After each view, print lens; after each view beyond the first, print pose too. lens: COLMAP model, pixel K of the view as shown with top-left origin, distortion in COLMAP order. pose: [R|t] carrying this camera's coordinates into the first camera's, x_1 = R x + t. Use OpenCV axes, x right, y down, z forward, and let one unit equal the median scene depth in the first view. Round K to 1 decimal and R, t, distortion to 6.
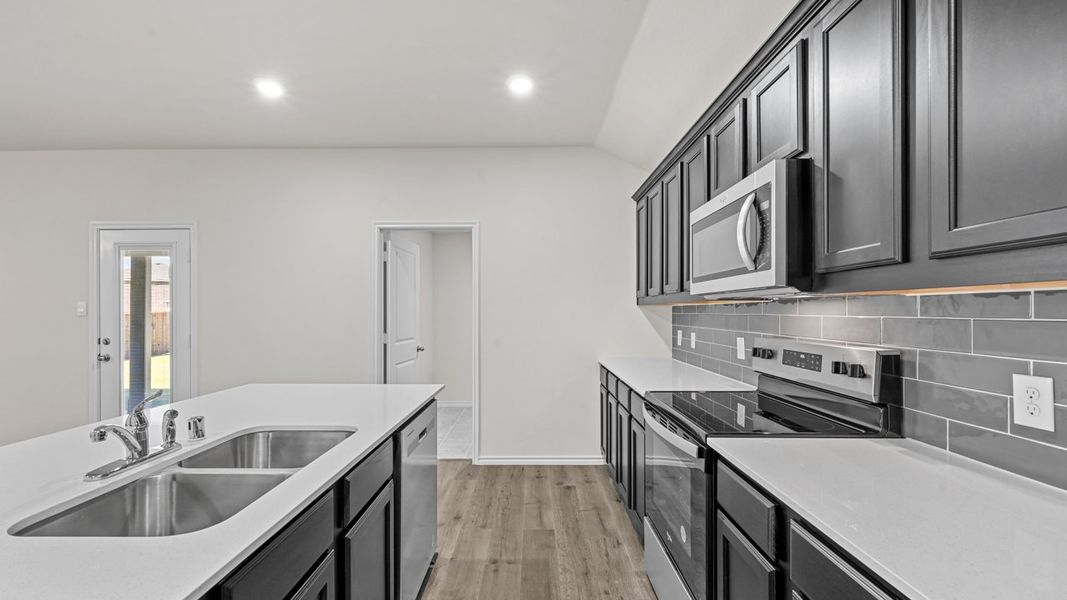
lens RADIAL K [[421.3, 0, 530.0], [0, 421.3, 311.0], [0, 0, 1]] dist [0.000115, 0.000028]
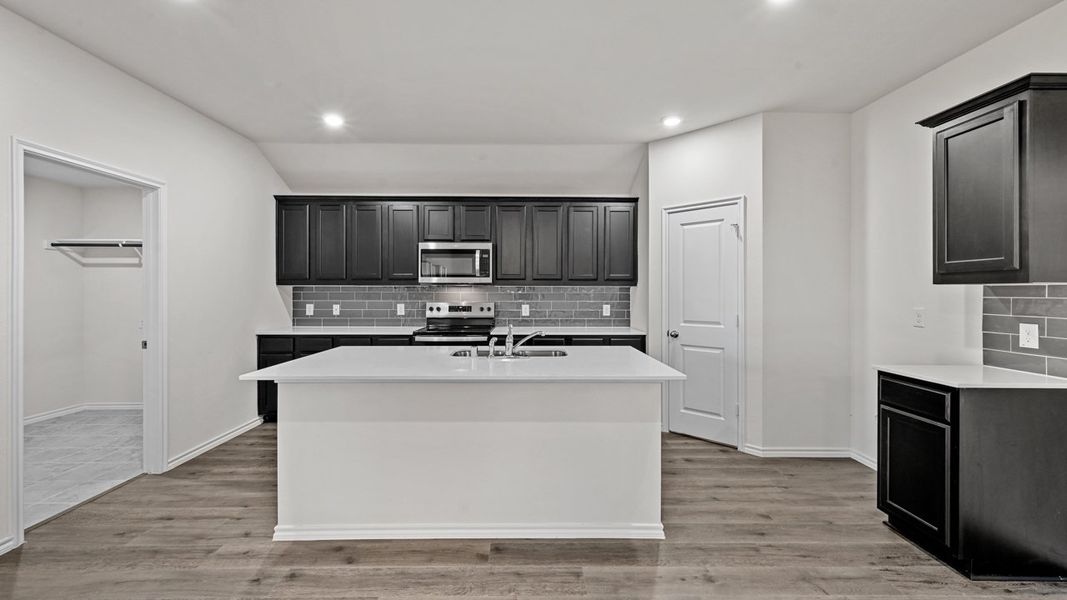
lens RADIAL K [[424.4, 0, 529.5], [0, 424.4, 292.1], [0, 0, 1]] dist [0.001157, 0.000138]
pose [[-0.014162, -0.001234, 0.999899, -1.714370], [-0.004158, 0.999991, 0.001176, 0.004091], [-0.999891, -0.004141, -0.014167, 0.496741]]
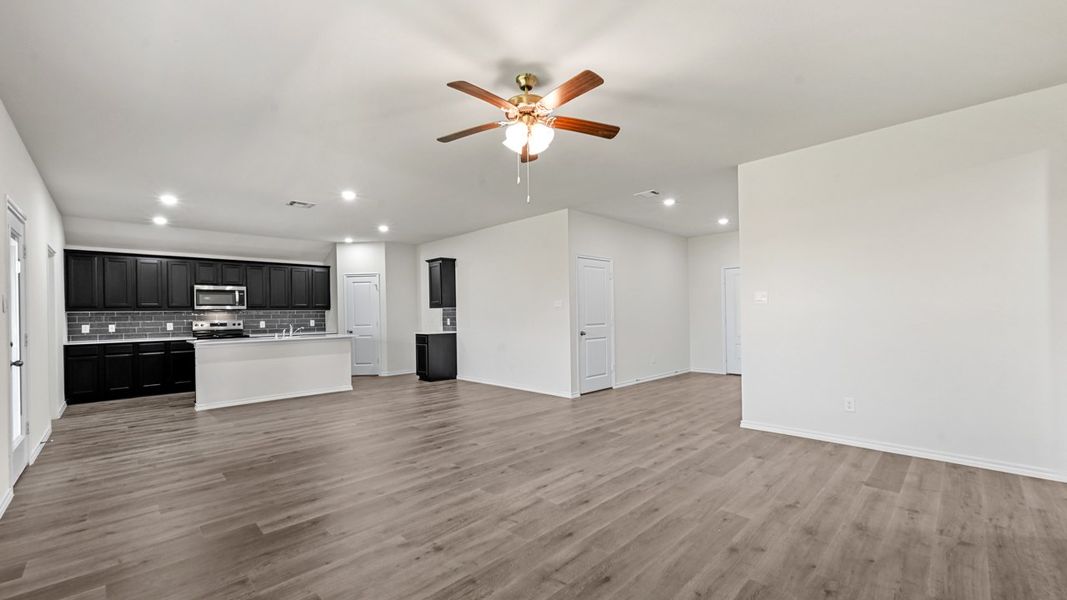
lens RADIAL K [[427.1, 0, 529.7], [0, 427.1, 312.9], [0, 0, 1]] dist [-0.000172, -0.000006]
pose [[-0.700265, 0.016719, 0.713687, -4.070074], [0.017884, 0.999823, -0.005874, 0.063658], [-0.713659, 0.008650, -0.700440, 1.509746]]
